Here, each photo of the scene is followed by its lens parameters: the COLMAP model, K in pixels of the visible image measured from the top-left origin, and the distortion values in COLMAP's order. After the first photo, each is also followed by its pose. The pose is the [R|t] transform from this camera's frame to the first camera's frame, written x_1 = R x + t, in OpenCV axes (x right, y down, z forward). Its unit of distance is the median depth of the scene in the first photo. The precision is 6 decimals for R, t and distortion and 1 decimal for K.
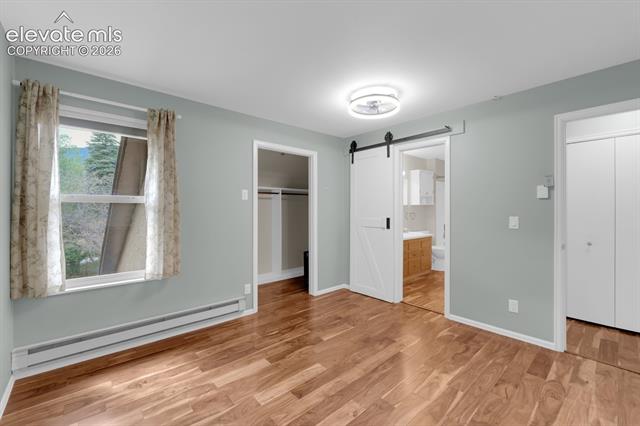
lens RADIAL K [[279.2, 0, 317.8], [0, 279.2, 210.3], [0, 0, 1]] dist [-0.000081, 0.000051]
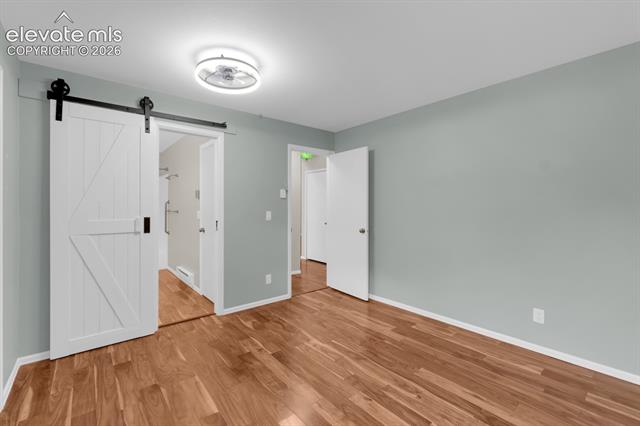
lens RADIAL K [[265.0, 0, 319.6], [0, 265.0, 207.4], [0, 0, 1]] dist [-0.002226, 0.000425]
pose [[0.042352, -0.001993, 0.999101, -0.521082], [0.008237, 0.999965, 0.001646, 0.005374], [-0.999069, 0.008159, 0.042367, 0.685219]]
